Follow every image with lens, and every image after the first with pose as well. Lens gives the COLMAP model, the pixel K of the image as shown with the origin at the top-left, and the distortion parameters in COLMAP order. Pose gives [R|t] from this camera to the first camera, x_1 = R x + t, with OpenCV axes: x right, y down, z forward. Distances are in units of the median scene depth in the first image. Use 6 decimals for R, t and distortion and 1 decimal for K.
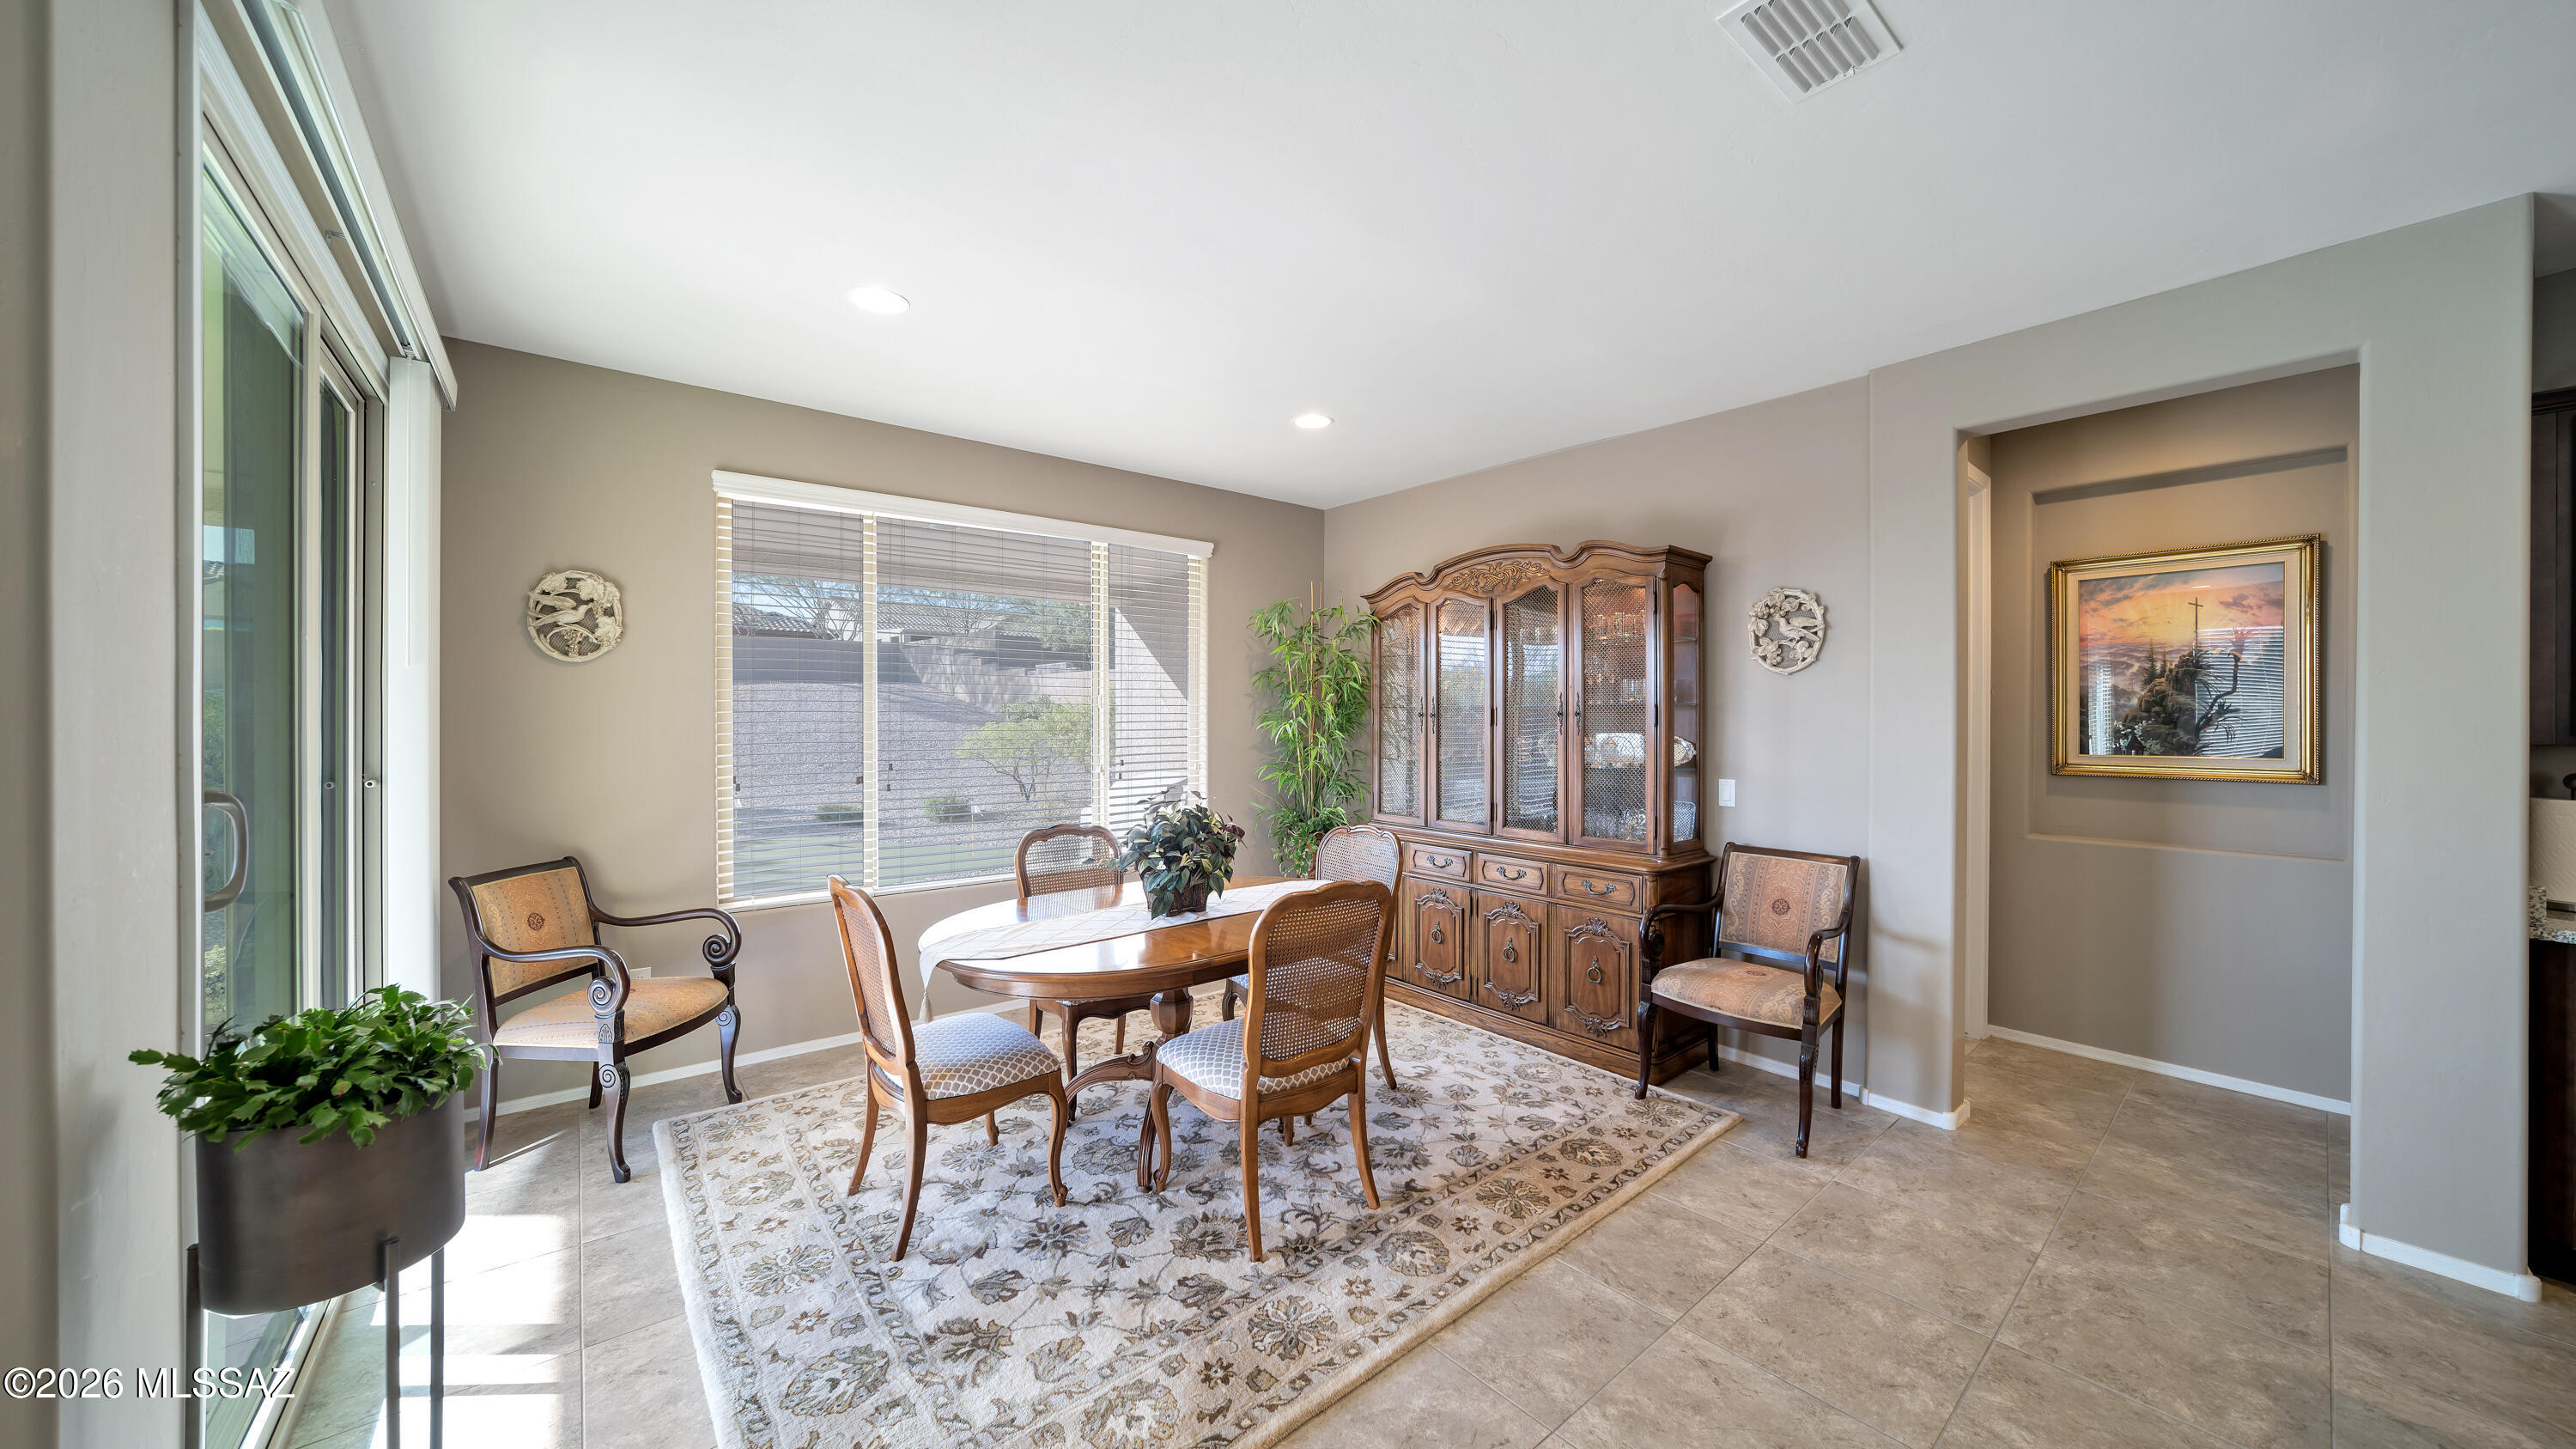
lens RADIAL K [[886.0, 0, 1290.6], [0, 886.0, 720.4], [0, 0, 1]] dist [-0.004423, 0.001095]
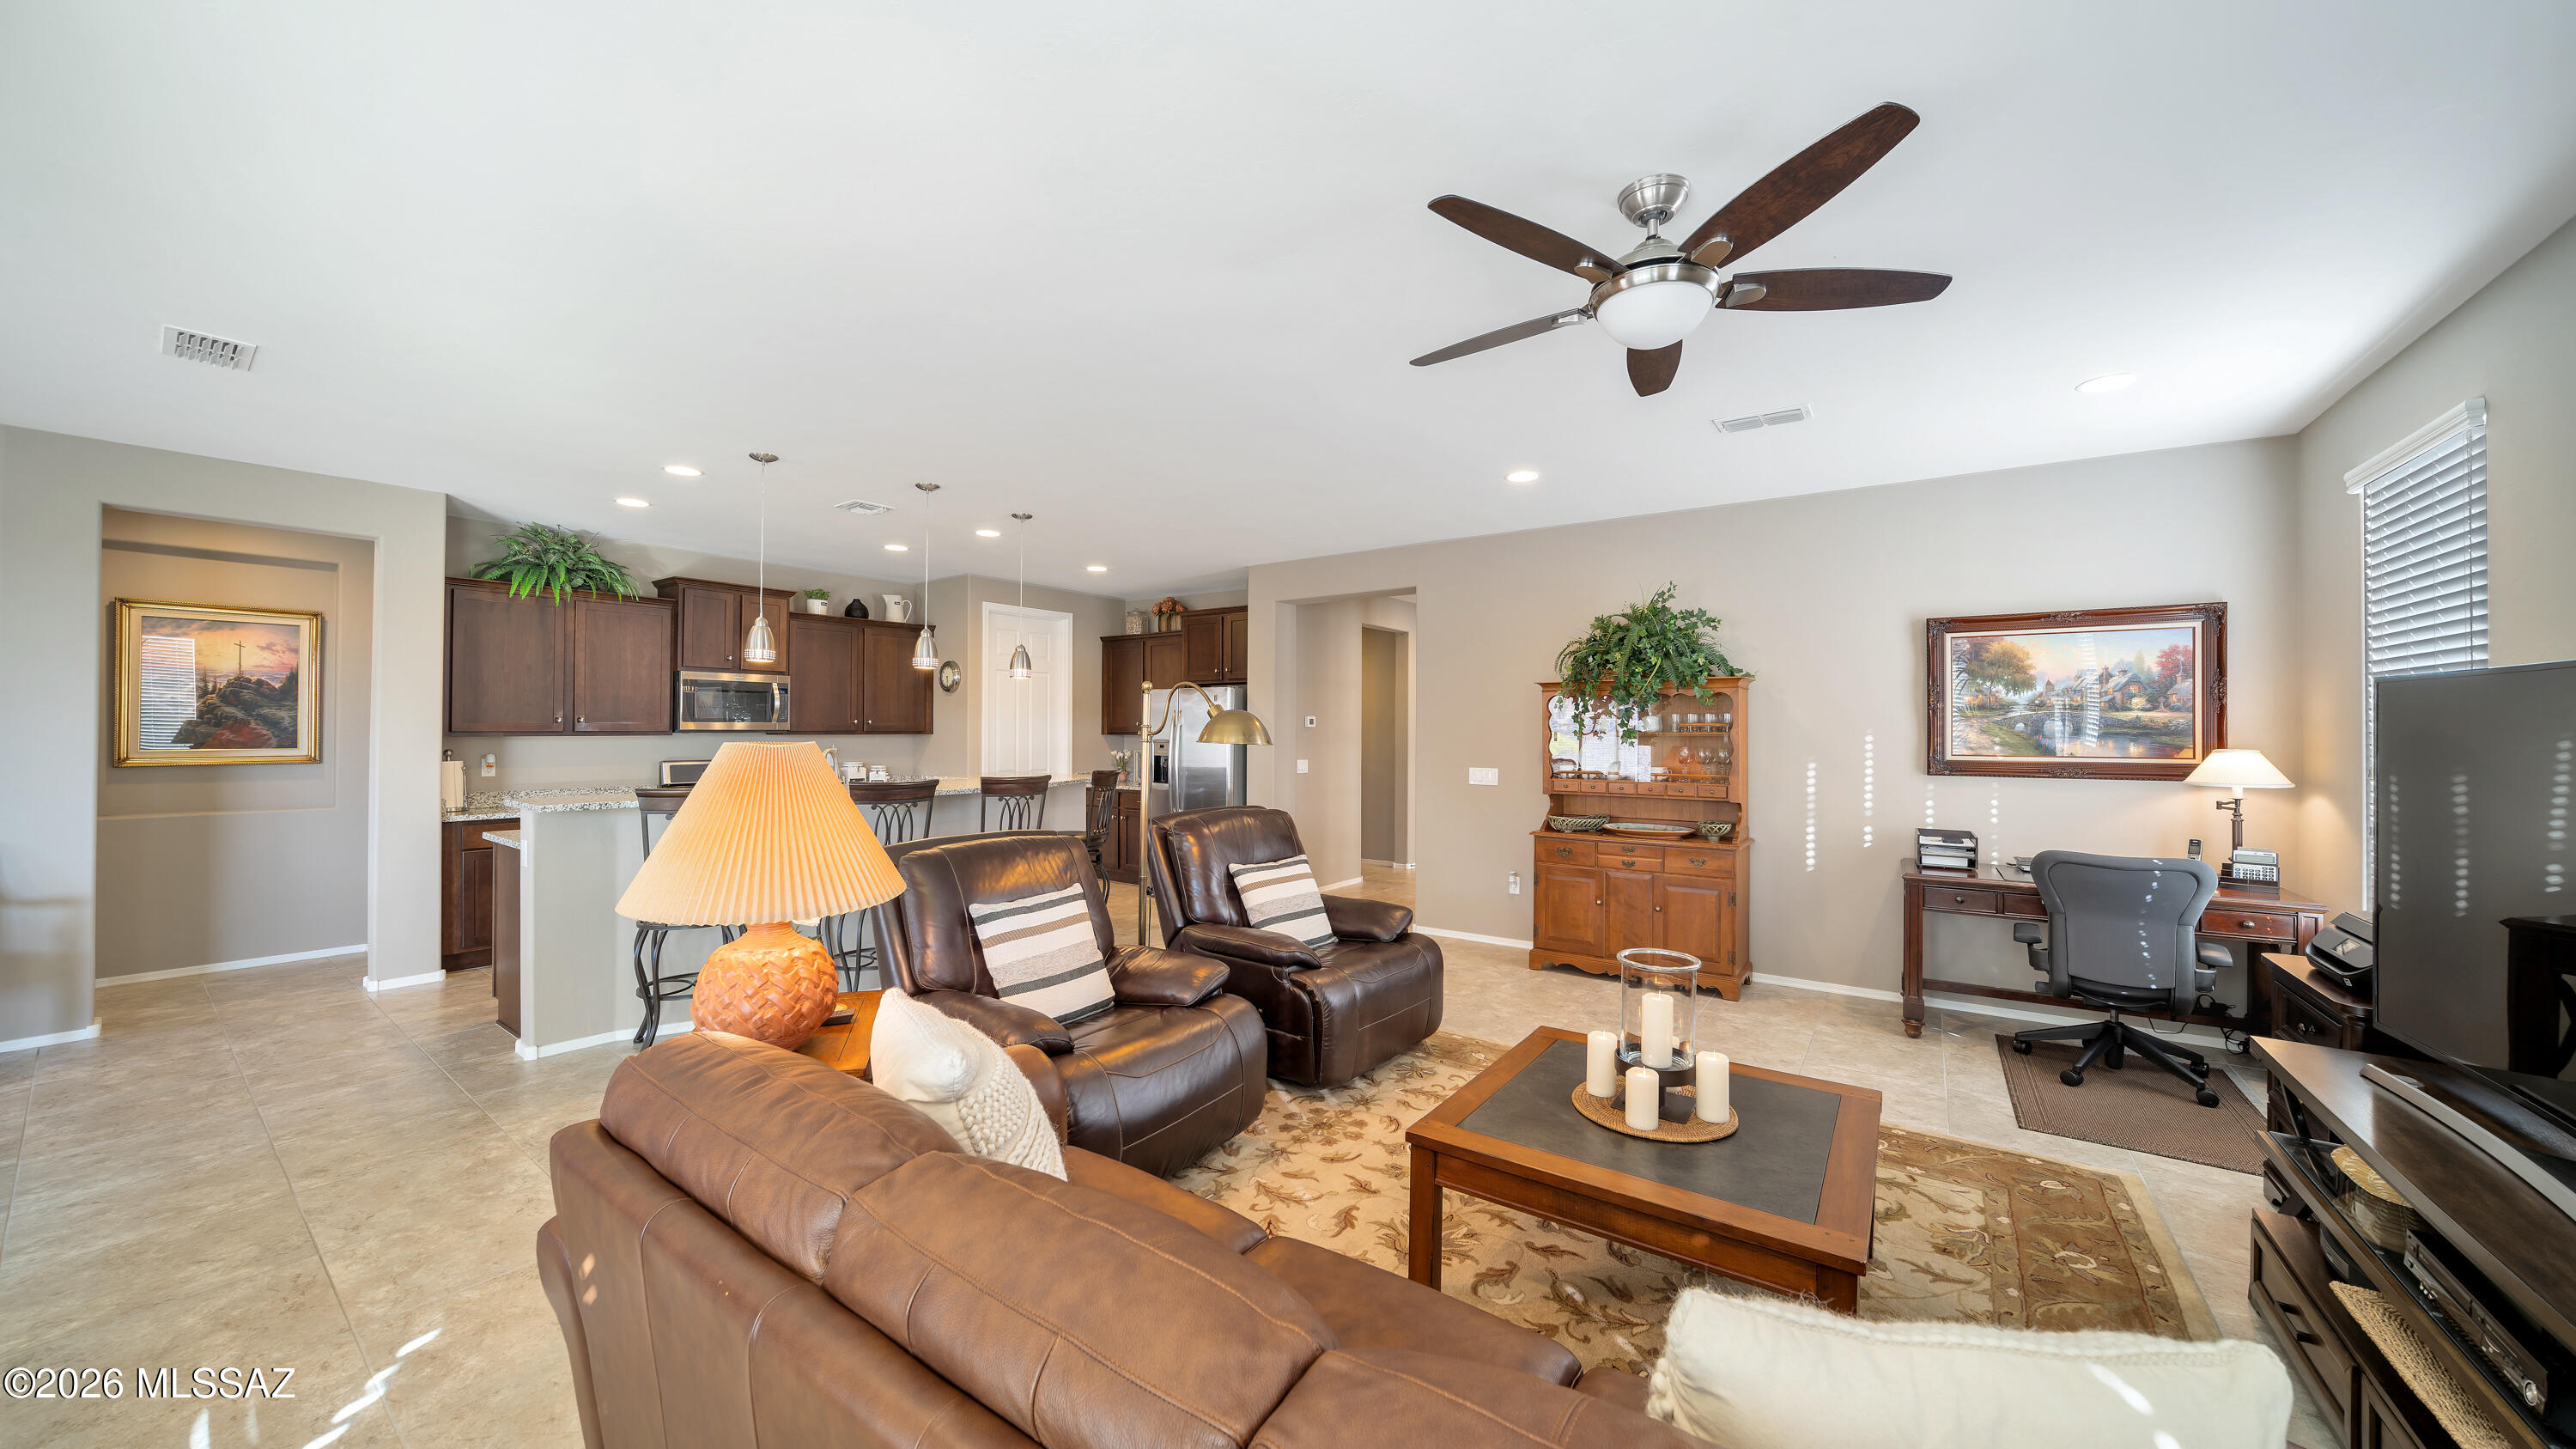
lens RADIAL K [[890.5, 0, 1305.0], [0, 890.5, 724.1], [0, 0, 1]] dist [-0.005319, -0.000067]
pose [[-0.240163, -0.000166, 0.970732, -0.856373], [-0.002969, 0.999995, -0.000563, -0.004639], [-0.970728, -0.003017, -0.240163, -0.384332]]
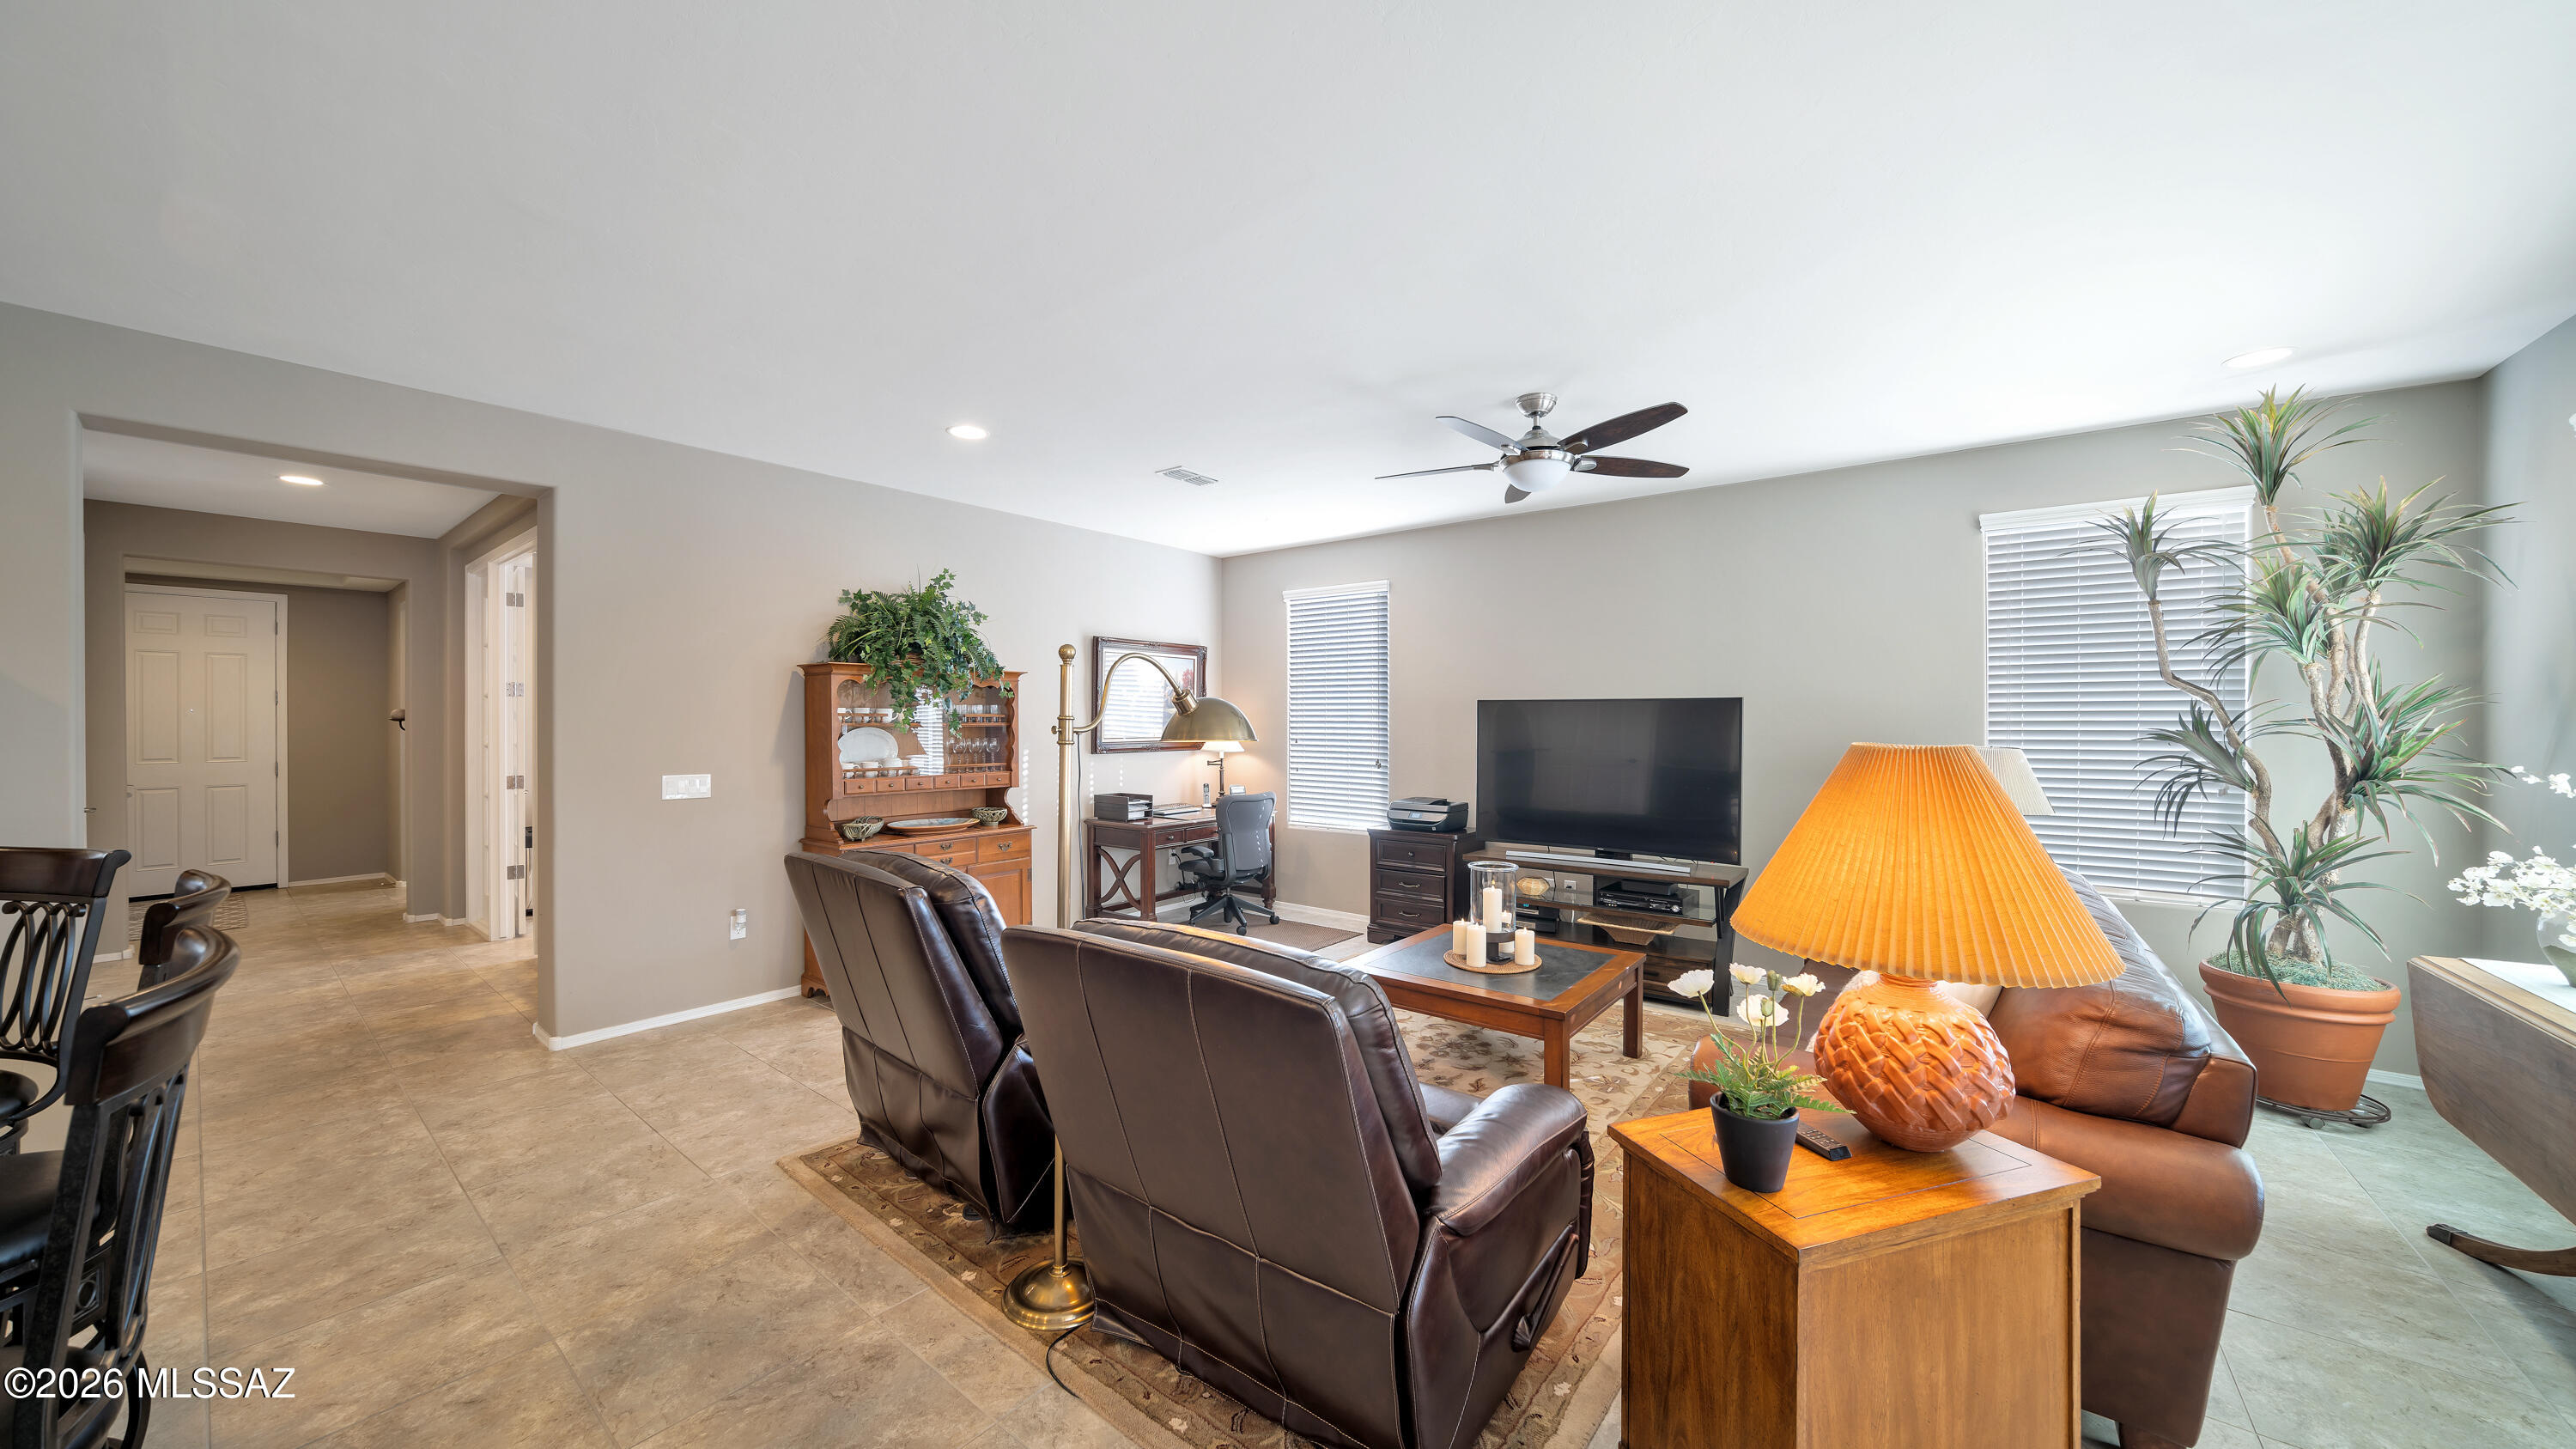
lens RADIAL K [[886.0, 0, 1266.7], [0, 886.0, 715.0], [0, 0, 1]] dist [-0.004423, 0.001095]
pose [[-0.980634, -0.004751, -0.195791, 0.233815], [-0.003950, 0.999982, -0.004483, -0.001930], [0.195809, -0.003622, -0.980635, 0.228965]]
